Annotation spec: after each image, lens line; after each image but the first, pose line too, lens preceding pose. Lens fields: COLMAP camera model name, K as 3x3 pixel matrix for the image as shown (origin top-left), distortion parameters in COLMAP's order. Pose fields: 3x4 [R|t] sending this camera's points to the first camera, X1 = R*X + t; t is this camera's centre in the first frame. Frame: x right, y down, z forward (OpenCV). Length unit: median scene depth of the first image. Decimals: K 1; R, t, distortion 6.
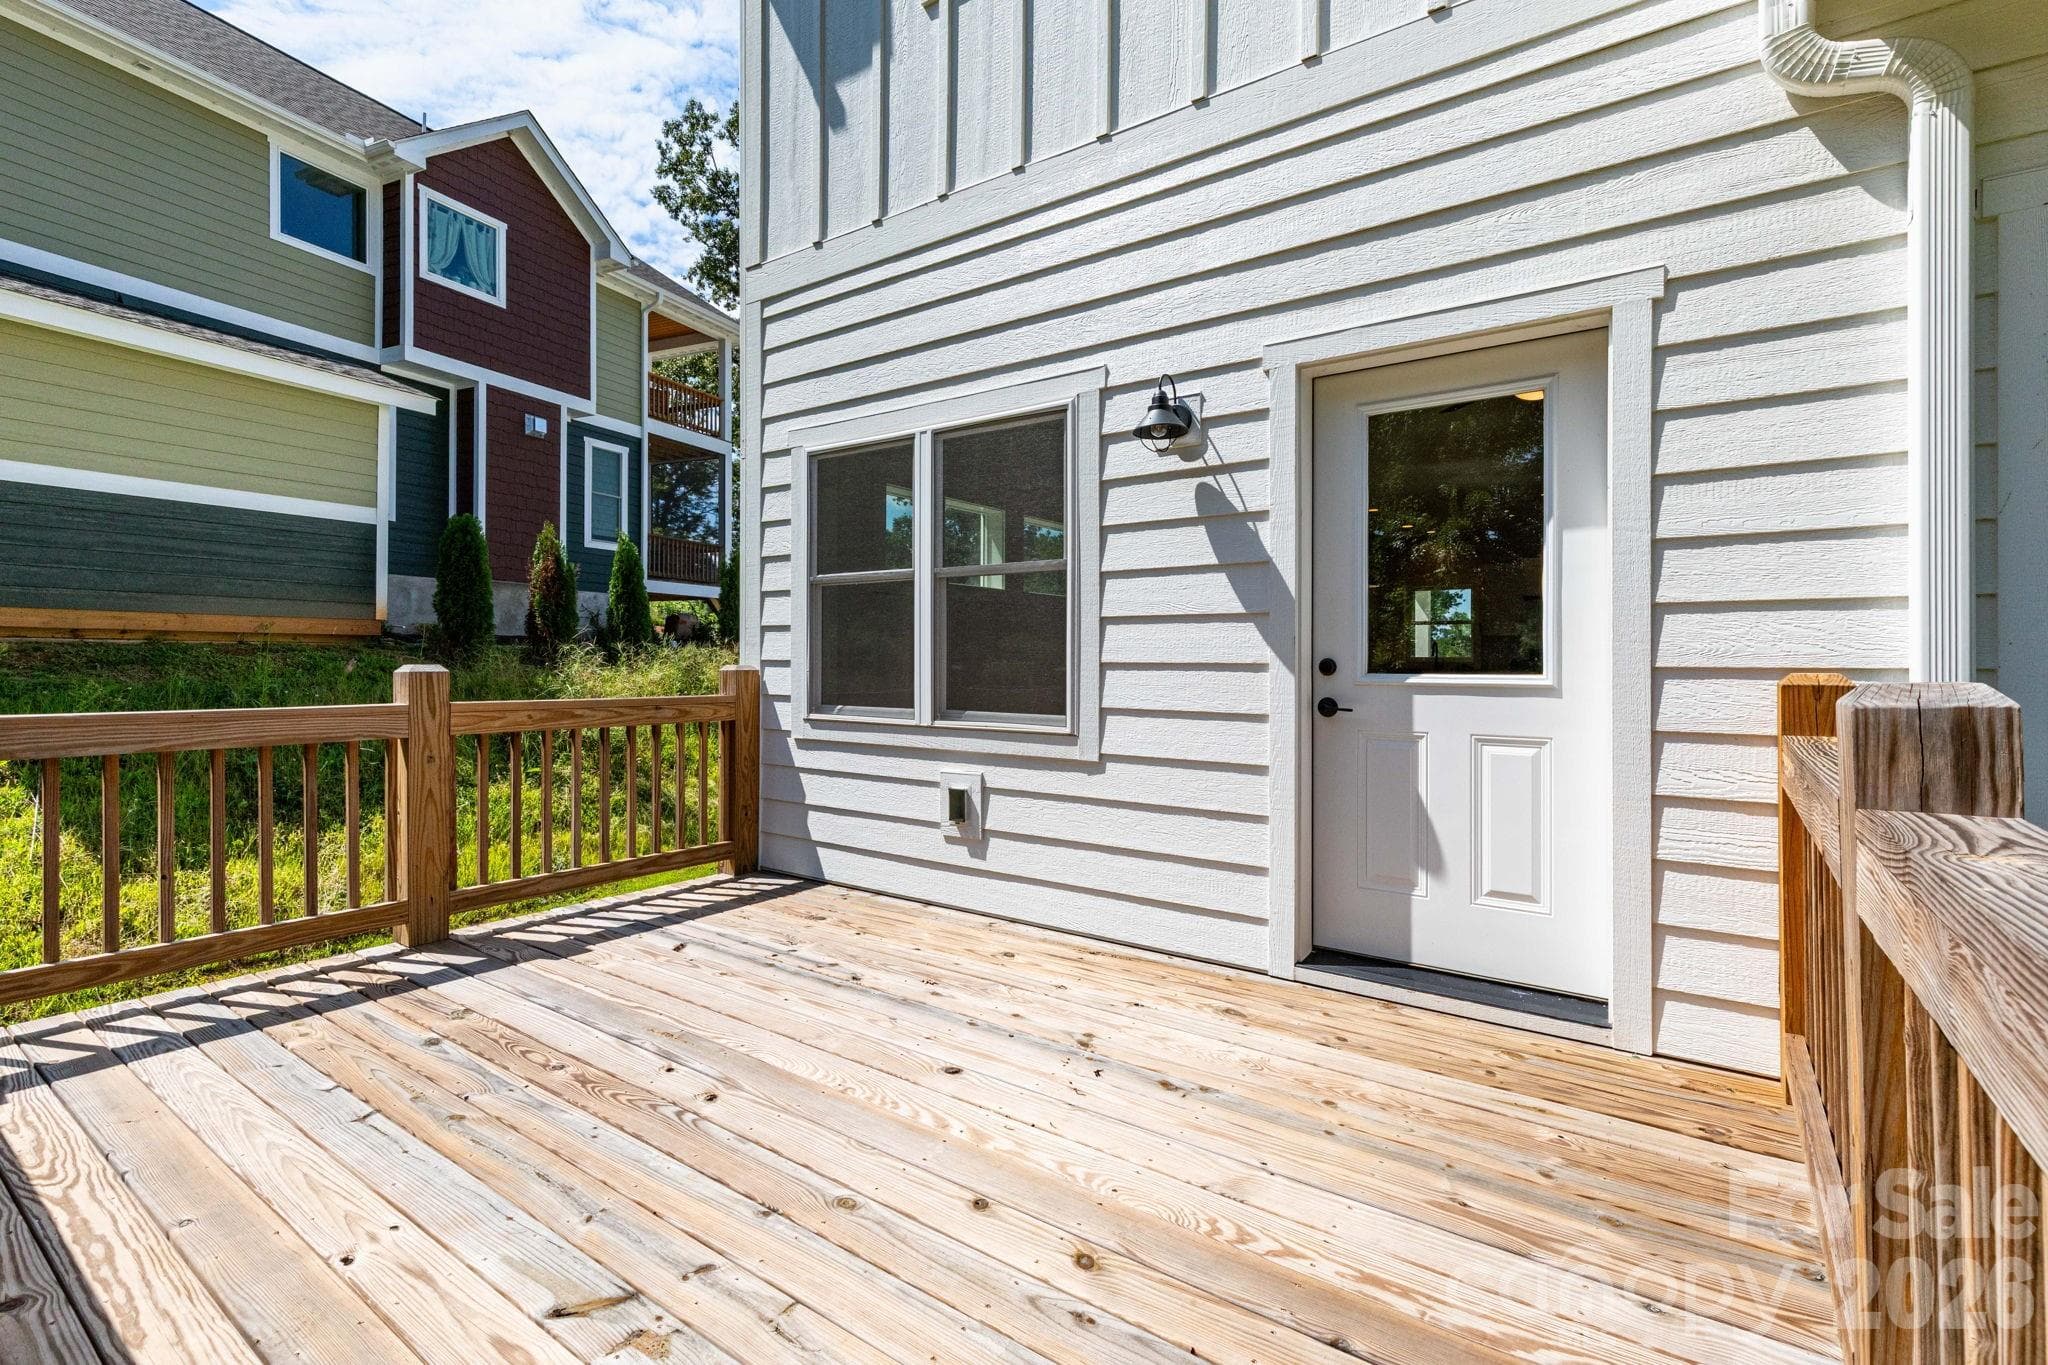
lens RADIAL K [[933.7, 0, 1030.1], [0, 933.7, 660.4], [0, 0, 1]] dist [-0.000063, 0.000077]
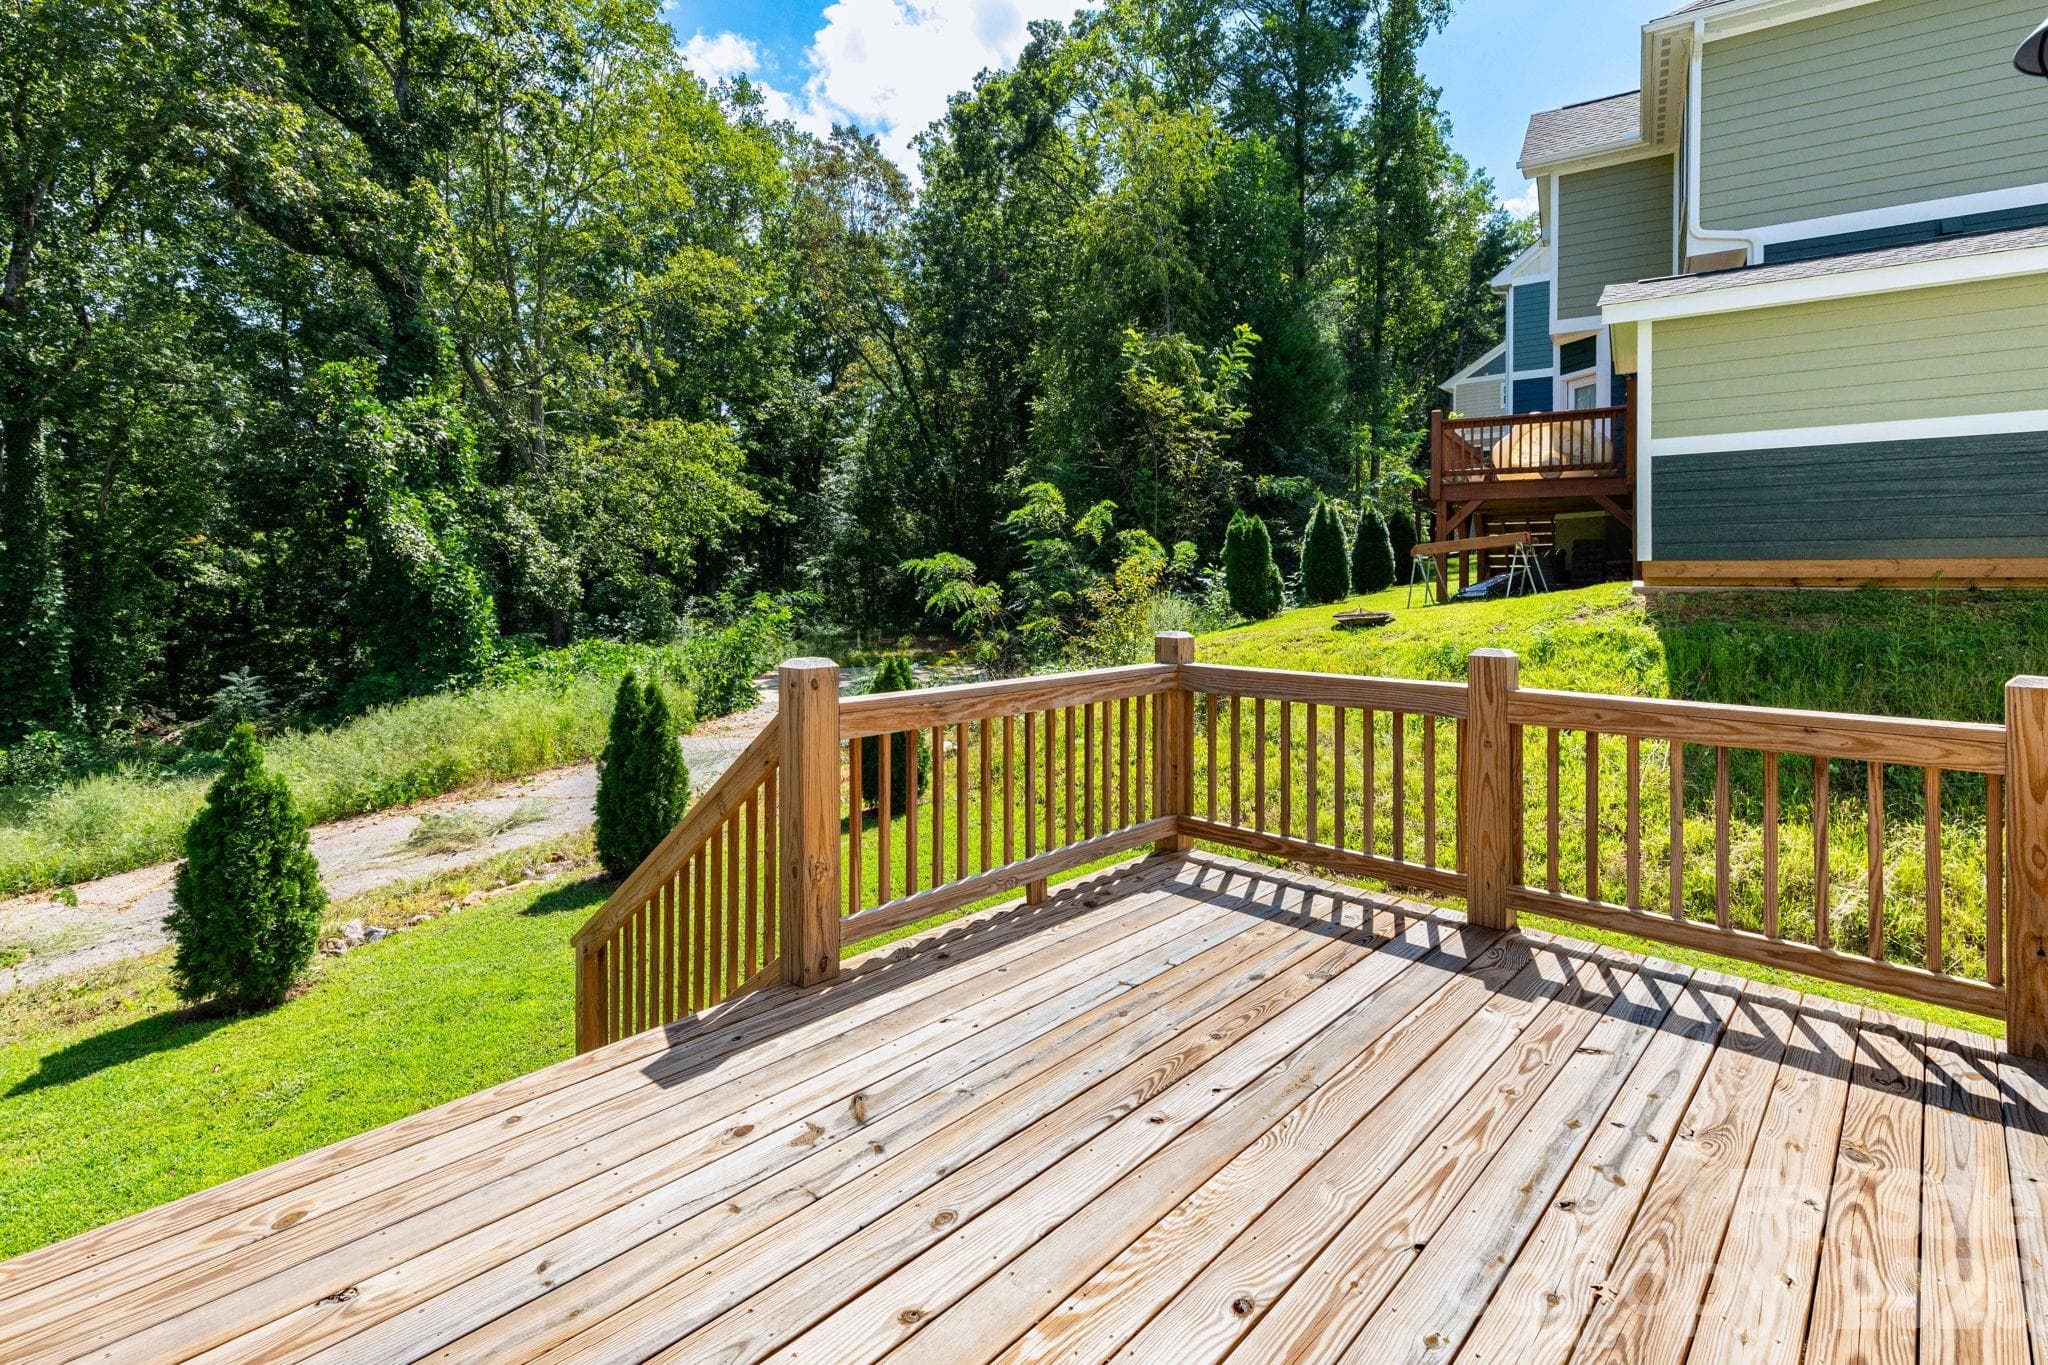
lens RADIAL K [[958.1, 0, 1018.1], [0, 958.1, 590.1], [0, 0, 1]] dist [0.001553, -0.000015]
pose [[-0.143640, 0.008621, -0.989593, 0.200682], [0.000332, 0.999962, 0.008663, -0.030767], [0.989630, 0.000916, -0.143637, 0.293165]]
